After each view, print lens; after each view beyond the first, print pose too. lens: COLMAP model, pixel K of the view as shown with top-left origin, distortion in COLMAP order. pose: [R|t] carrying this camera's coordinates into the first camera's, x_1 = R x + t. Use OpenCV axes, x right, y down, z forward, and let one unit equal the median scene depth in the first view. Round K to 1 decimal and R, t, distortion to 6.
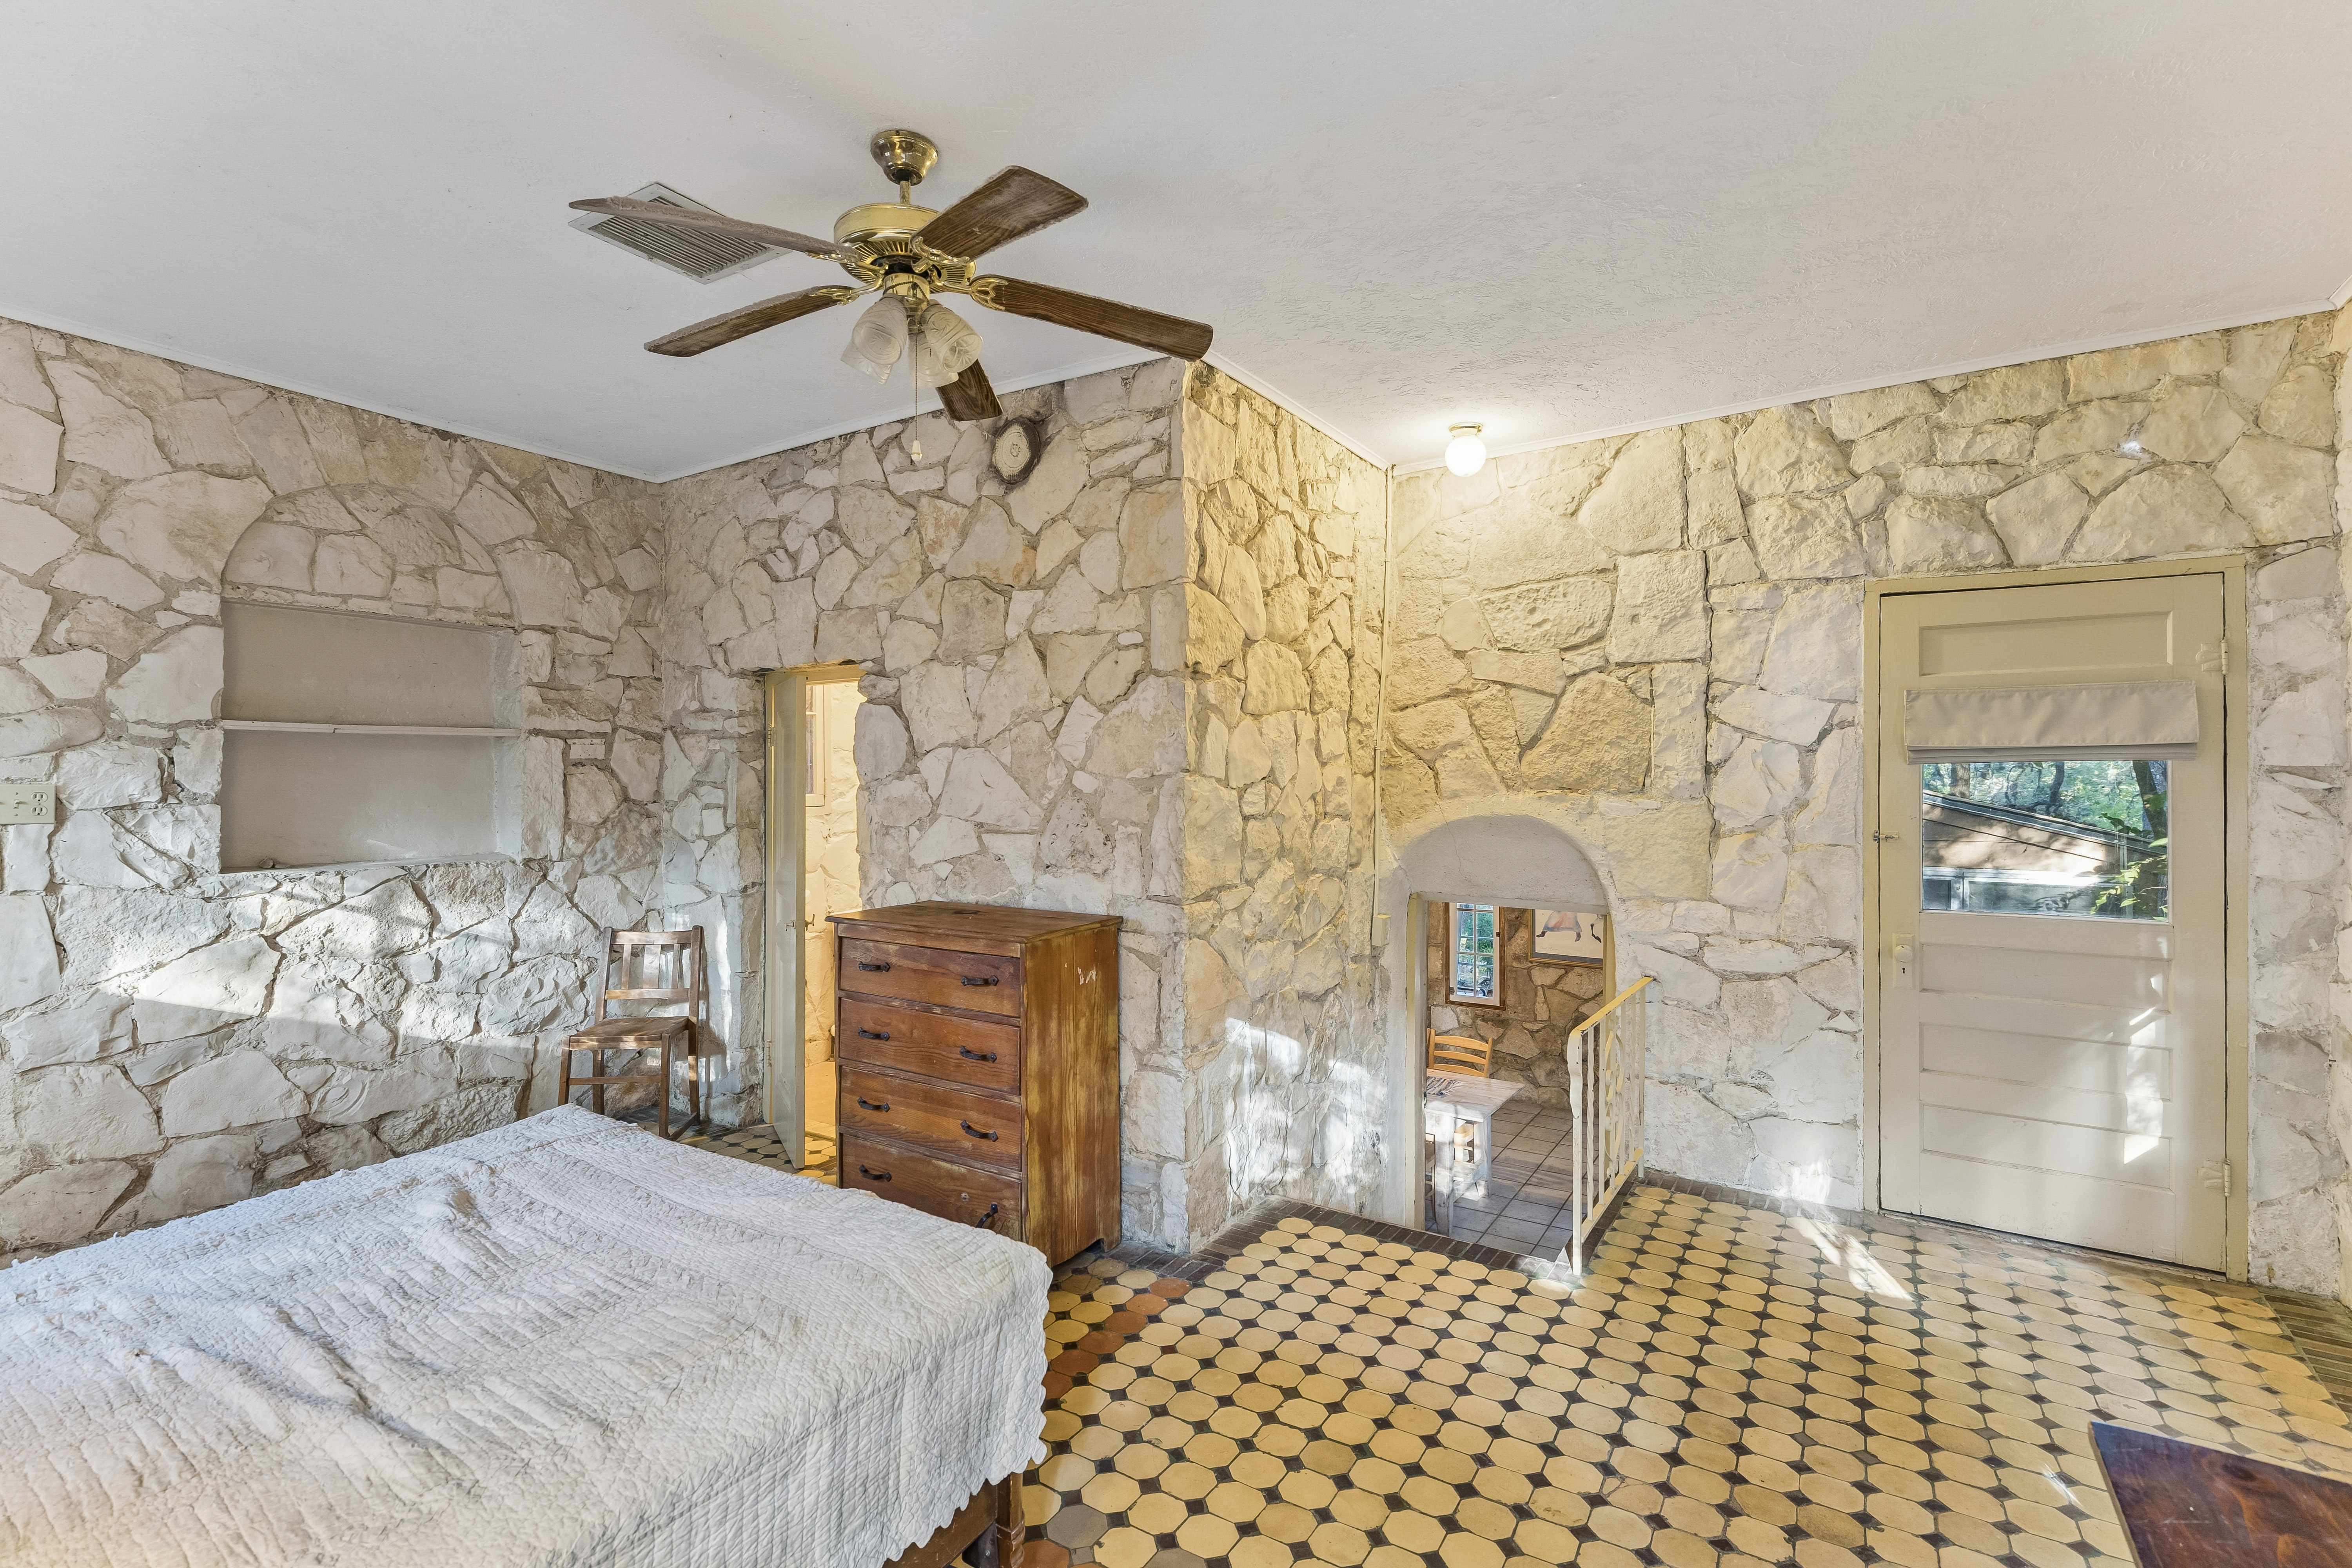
lens RADIAL K [[1068.6, 0, 1172.2], [0, 1068.6, 775.5], [0, 0, 1]] dist [0.005723, -0.001780]
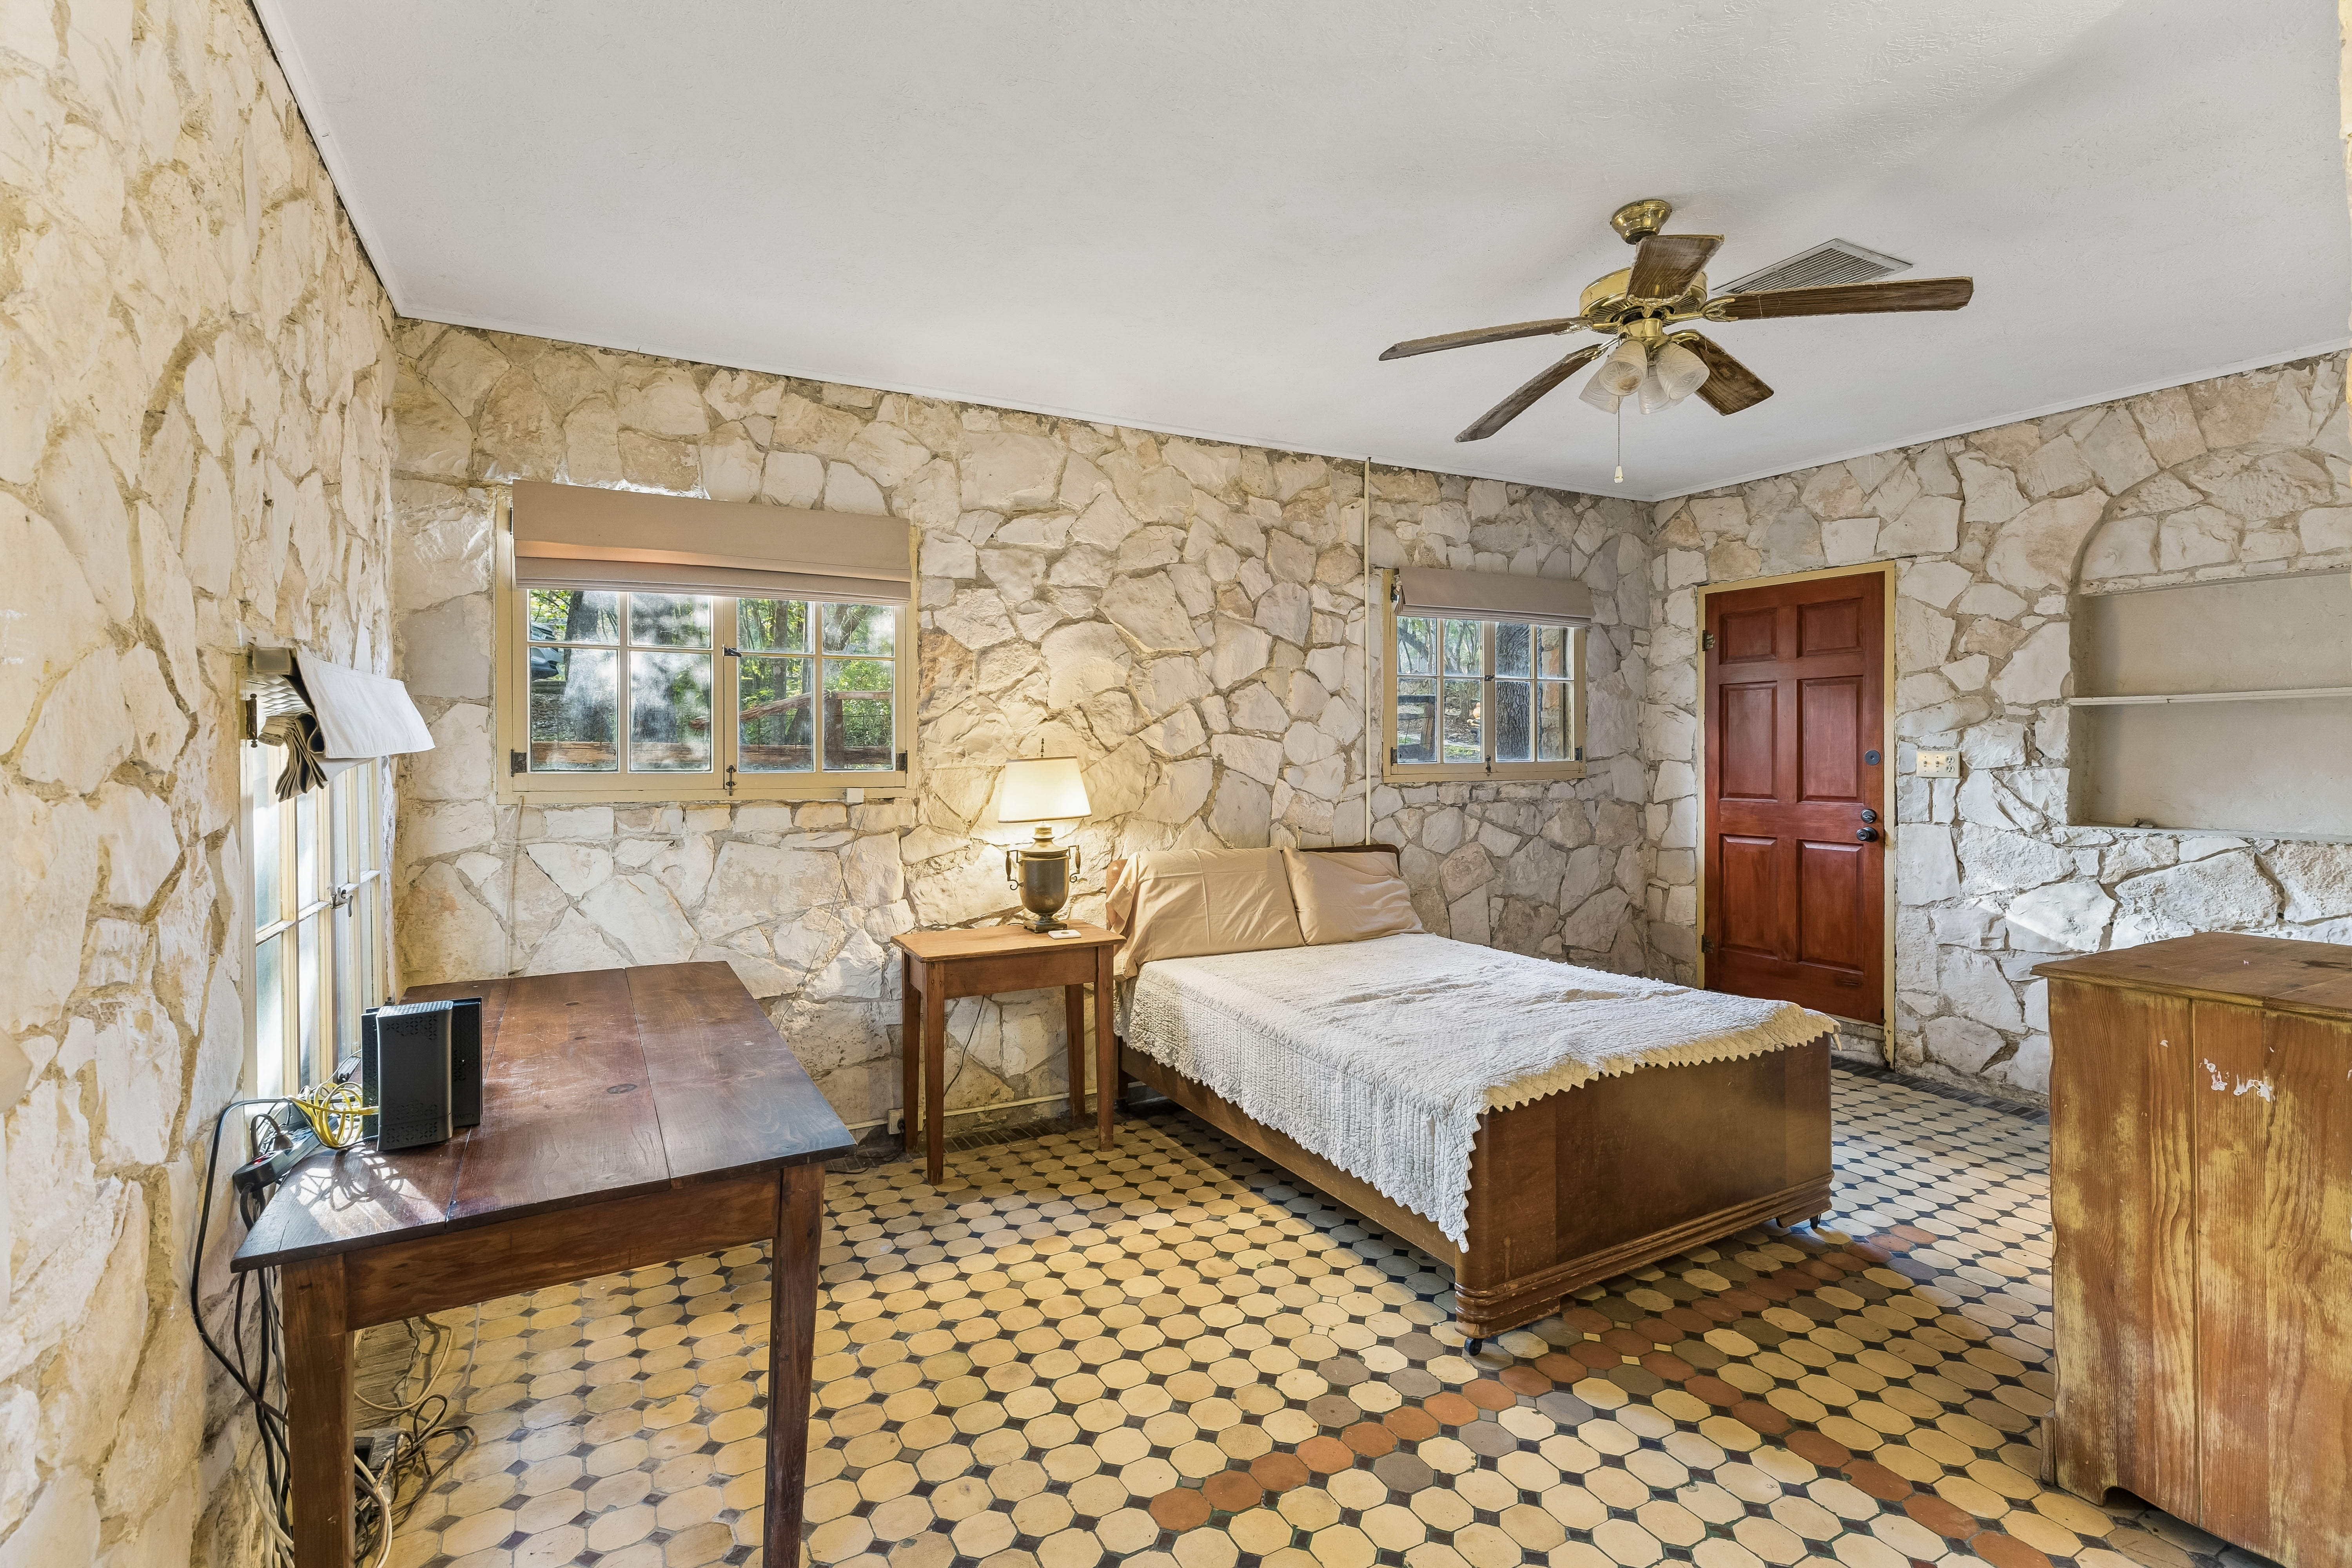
lens RADIAL K [[1068.6, 0, 1181.4], [0, 1068.6, 748.4], [0, 0, 1]] dist [0.005723, -0.001780]
pose [[-0.485478, 0.000443, -0.874249, 0.634682], [0.004190, 0.999990, -0.001821, 0.002632], [0.874239, -0.004547, -0.485475, 0.693372]]
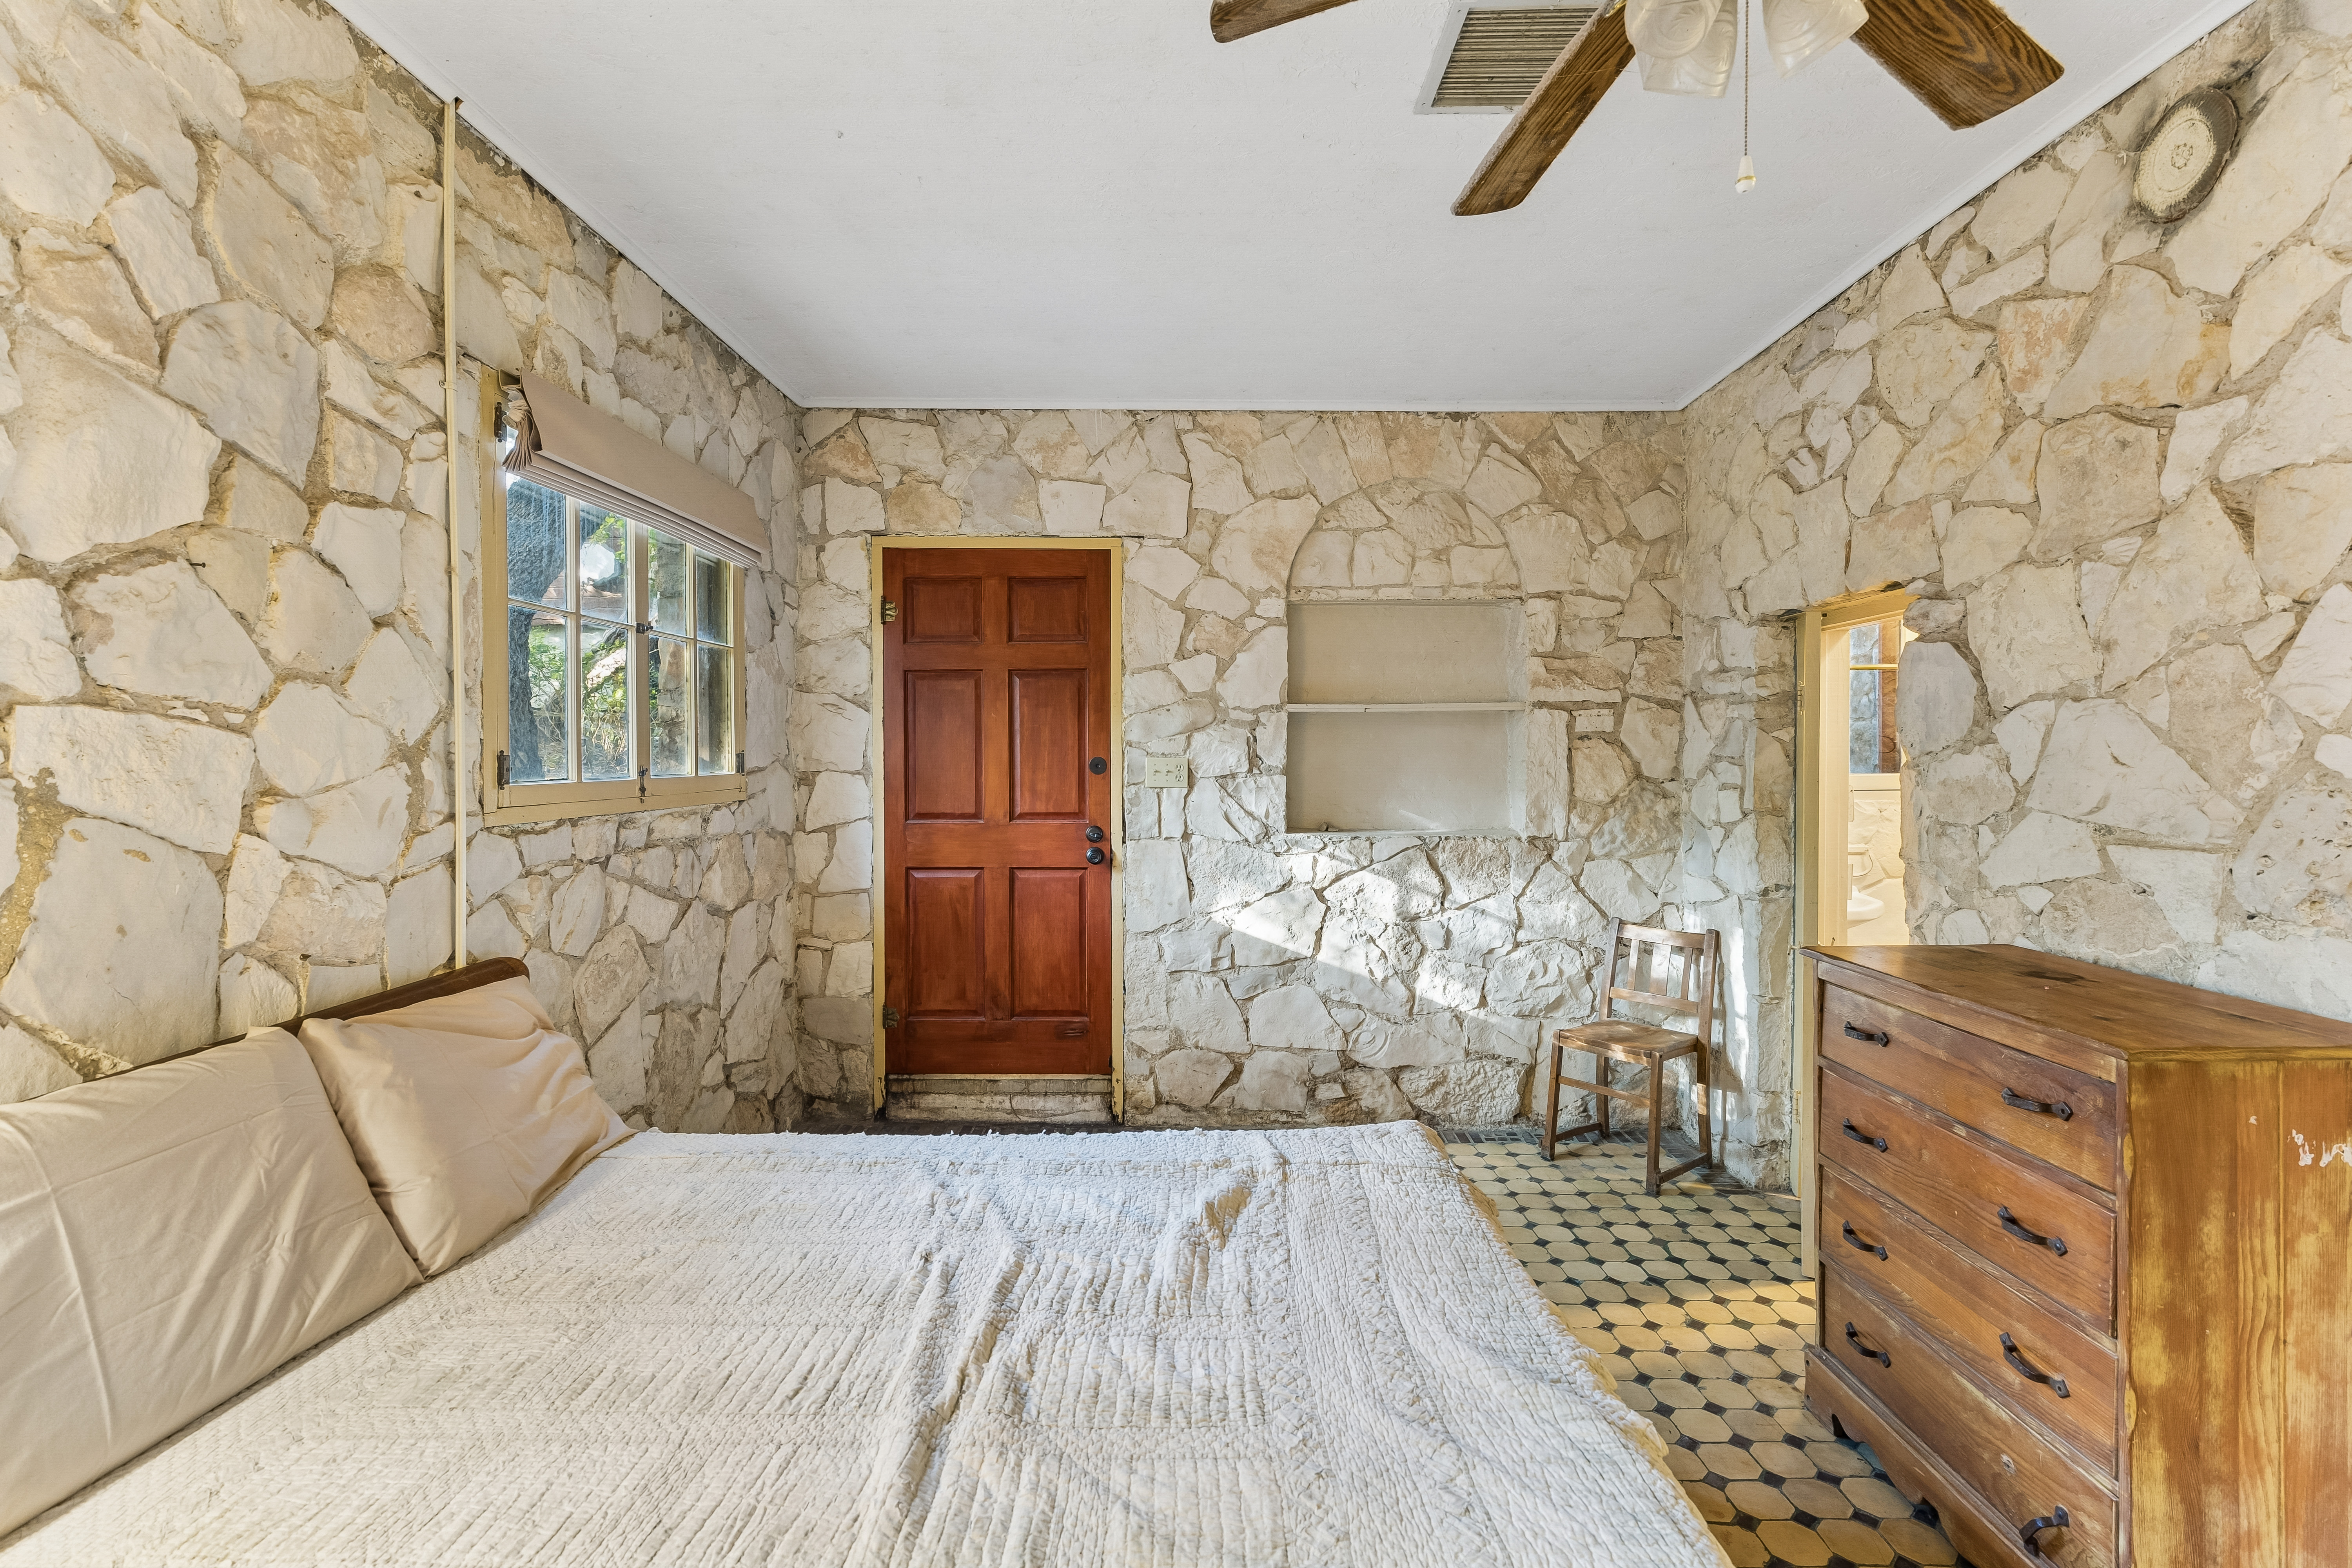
lens RADIAL K [[1068.6, 0, 1167.9], [0, 1068.6, 767.6], [0, 0, 1]] dist [0.005723, -0.001780]
pose [[0.522929, 0.009249, -0.852326, 0.054380], [0.003079, 0.999914, 0.012740, 0.003068], [0.852371, -0.009286, 0.522855, 0.260305]]
